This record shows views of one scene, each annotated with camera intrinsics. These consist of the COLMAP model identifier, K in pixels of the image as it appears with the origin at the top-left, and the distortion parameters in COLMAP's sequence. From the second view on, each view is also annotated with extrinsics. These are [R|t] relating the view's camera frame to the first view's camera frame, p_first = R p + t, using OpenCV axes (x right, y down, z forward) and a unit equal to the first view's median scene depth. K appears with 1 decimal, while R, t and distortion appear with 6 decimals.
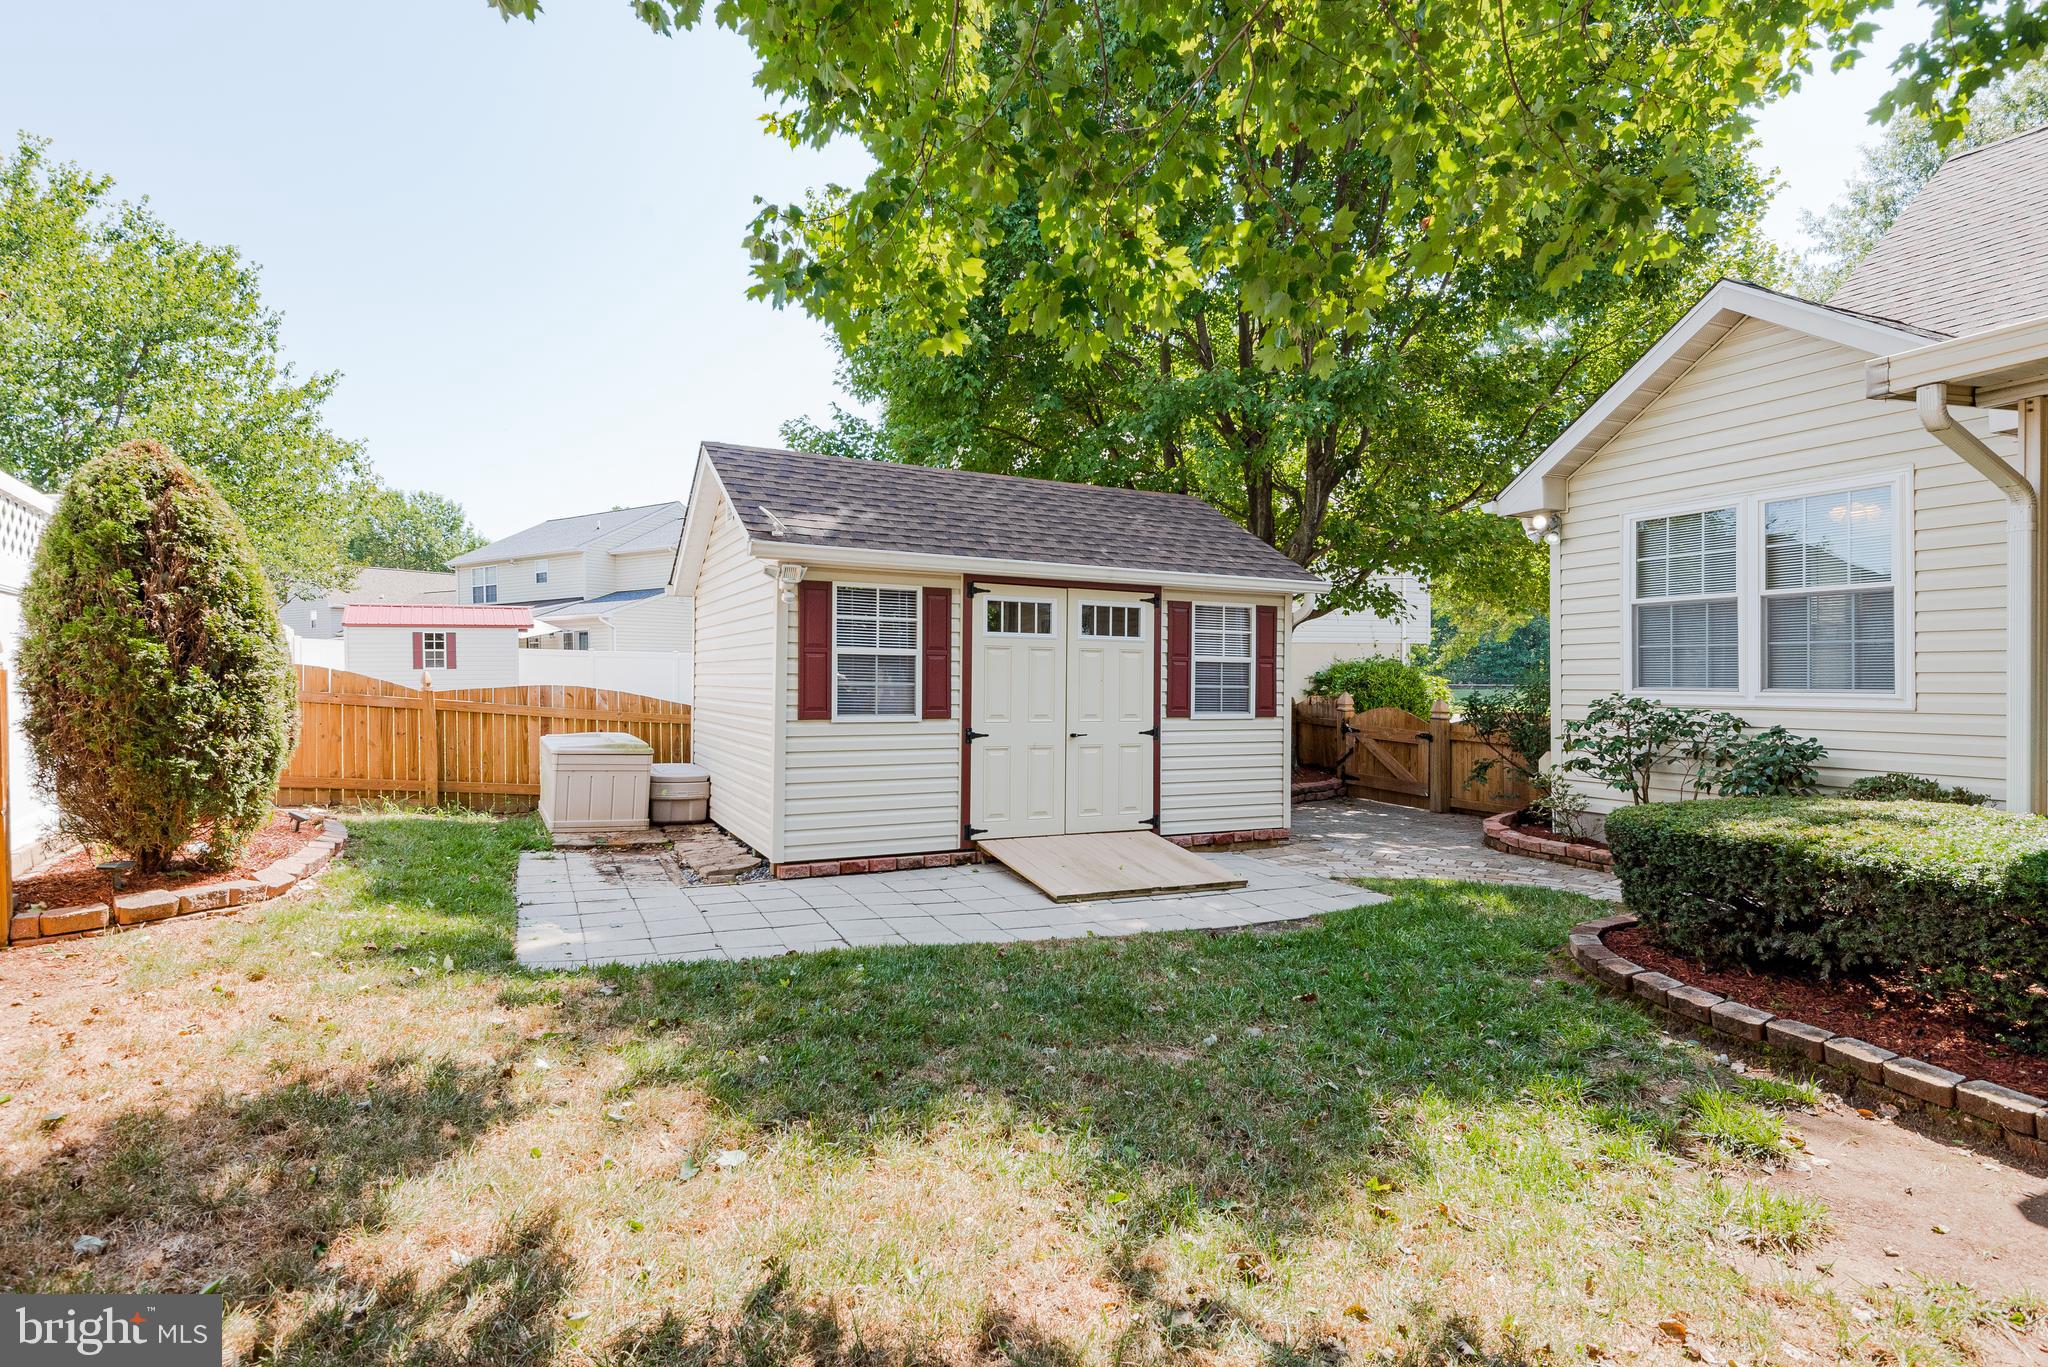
lens RADIAL K [[982.0, 0, 1013.4], [0, 982.0, 687.9], [0, 0, 1]] dist [0.001072, 0.000107]
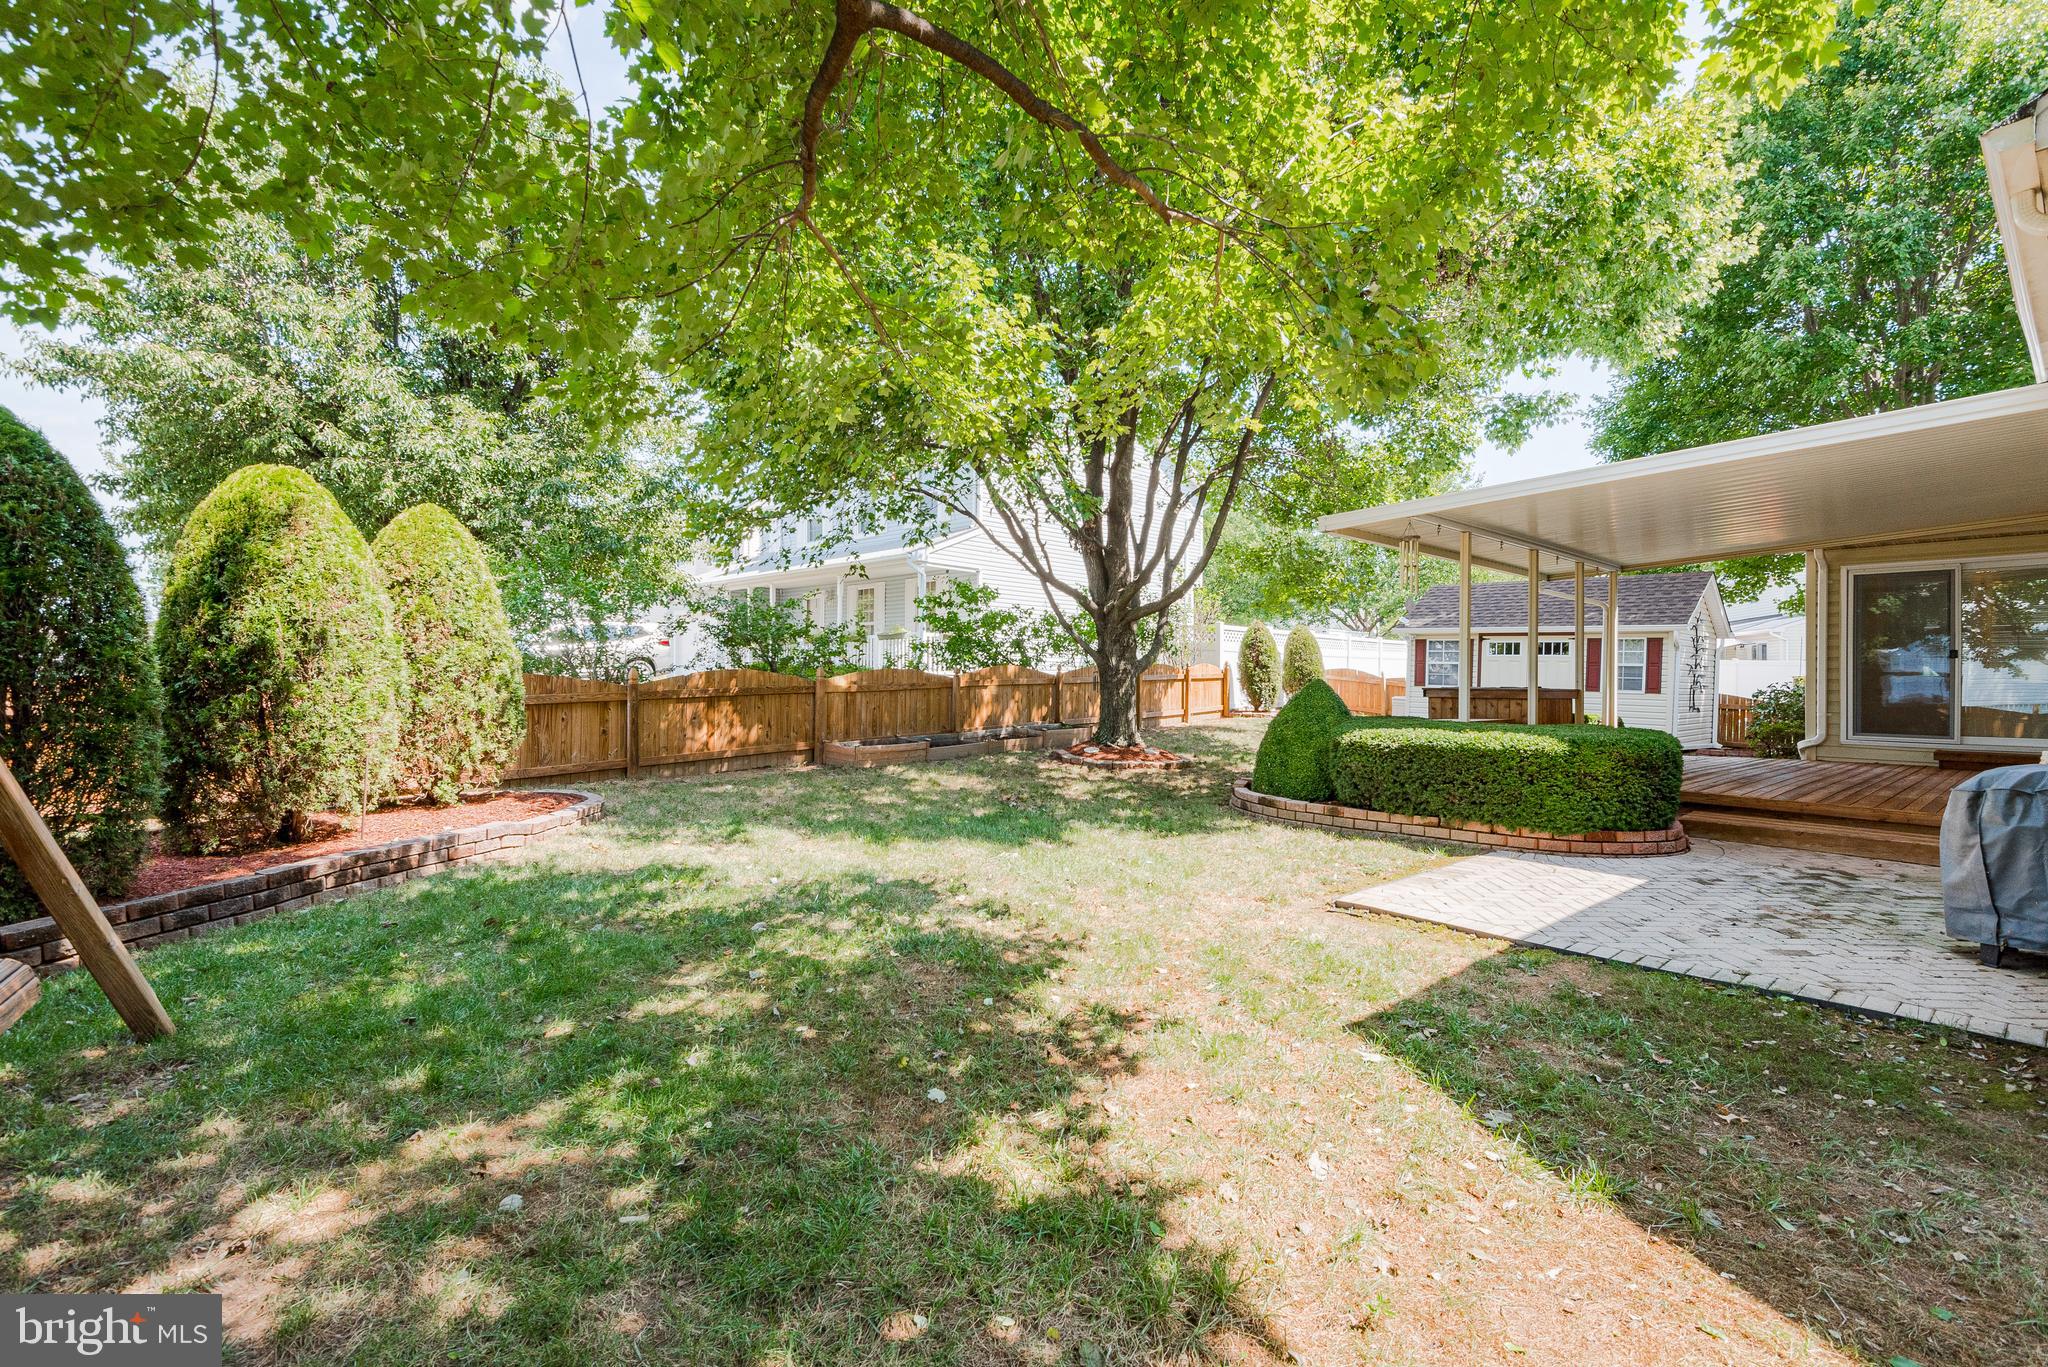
lens RADIAL K [[927.1, 0, 1020.6], [0, 927.1, 677.9], [0, 0, 1]] dist [0.014481, 0.000172]
pose [[0.272654, 0.007343, -0.962084, 1.876396], [-0.025583, 0.999673, 0.000380, 0.033314], [0.961772, 0.024510, 0.272753, -0.808941]]
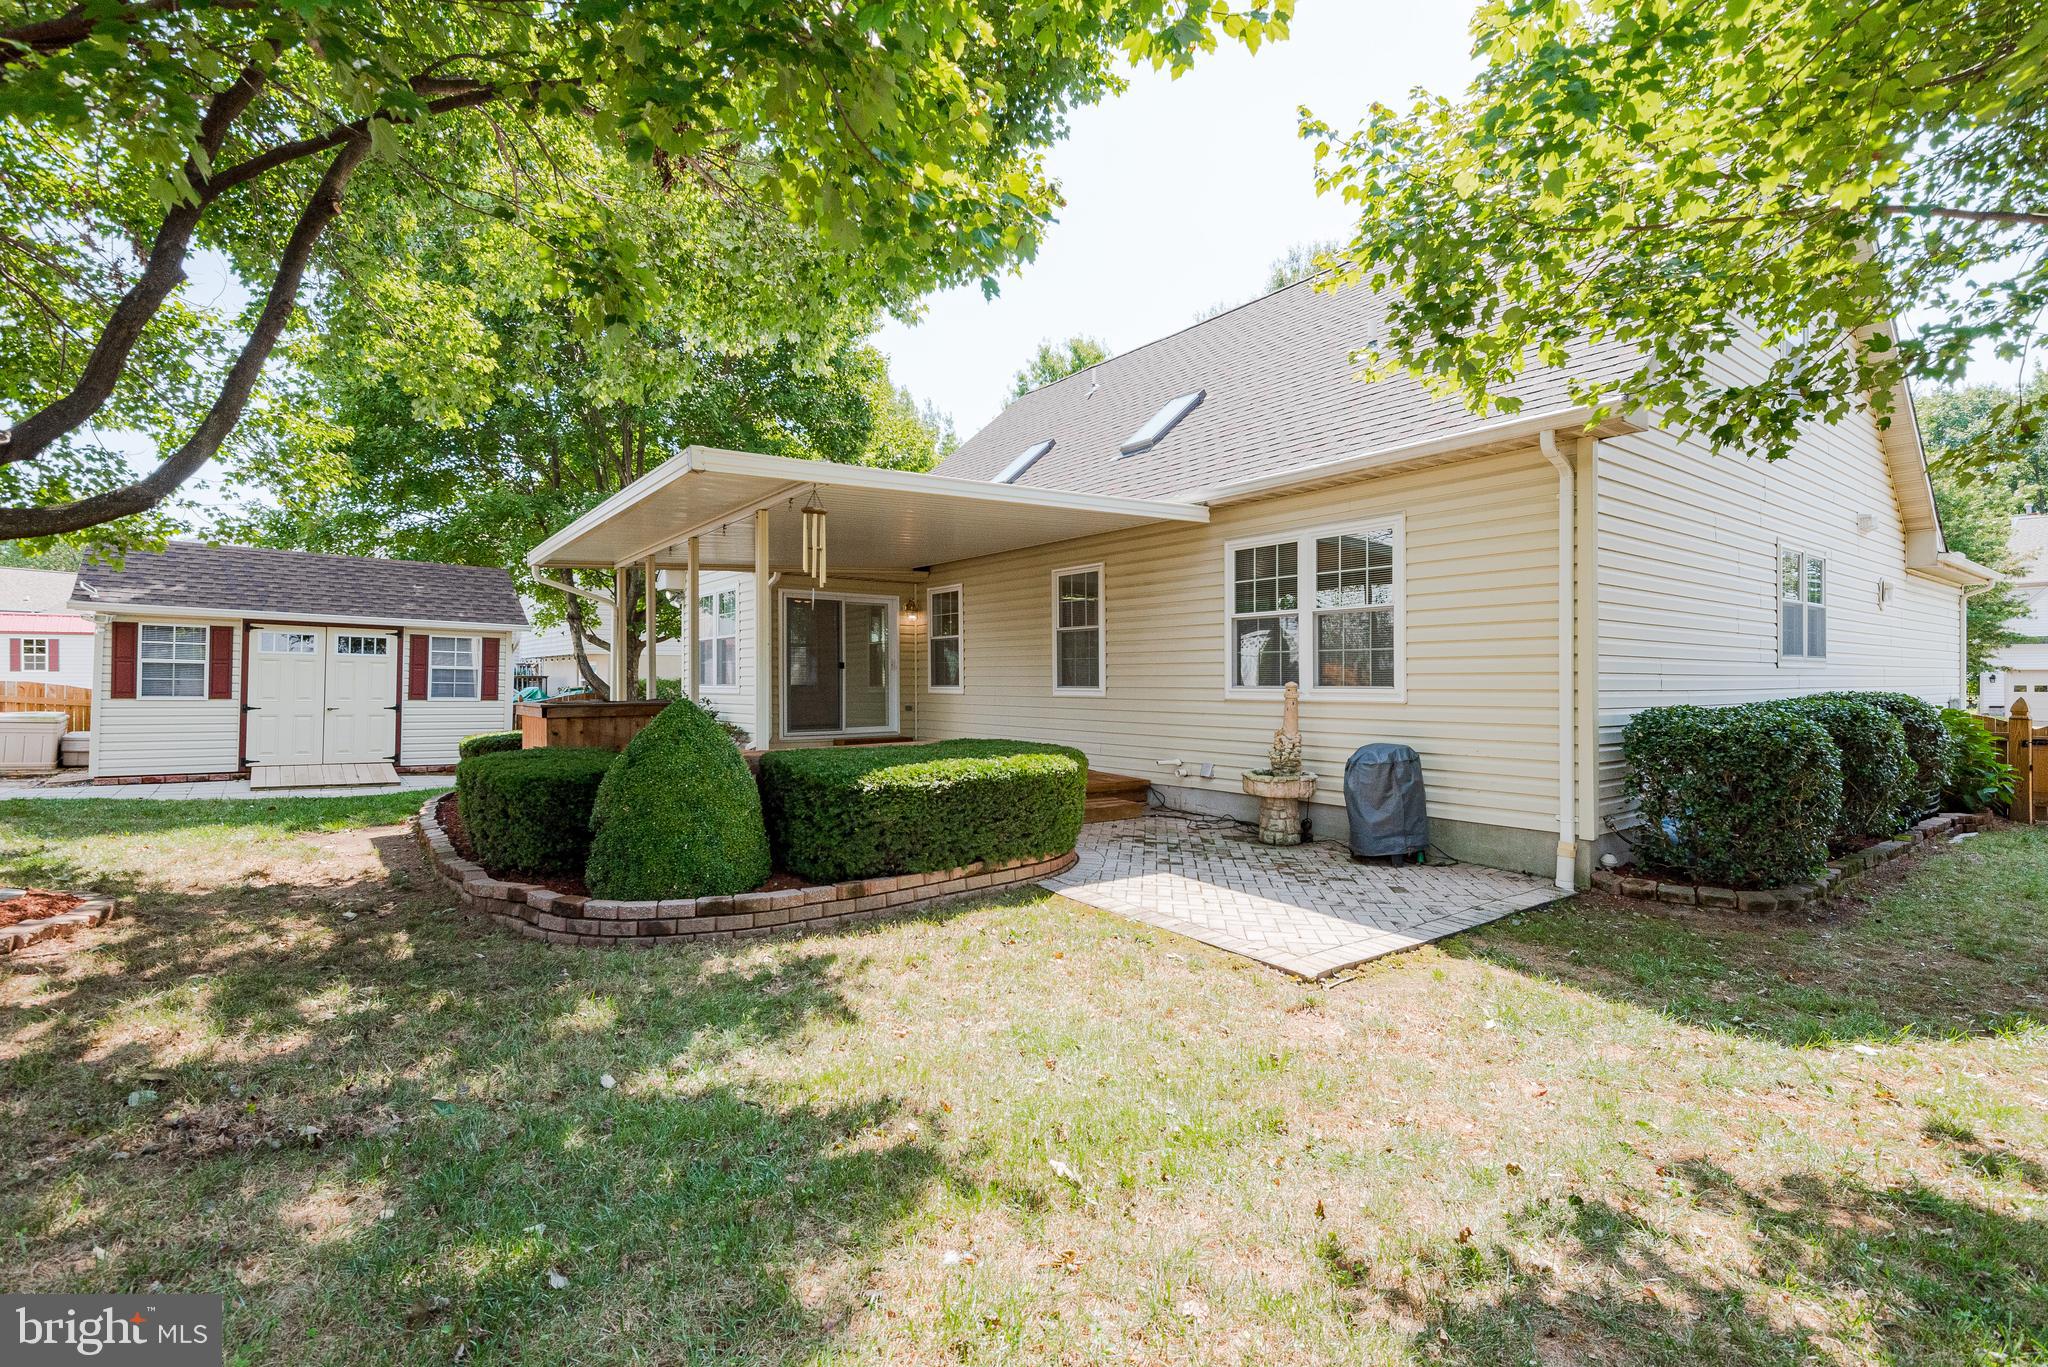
lens RADIAL K [[927.1, 0, 1023.4], [0, 927.1, 661.8], [0, 0, 1]] dist [0.014481, 0.000172]
pose [[0.976526, 0.010597, 0.215139, 0.911485], [-0.002537, 0.999286, -0.037707, 0.023071], [-0.215385, 0.036276, 0.975855, -0.923272]]
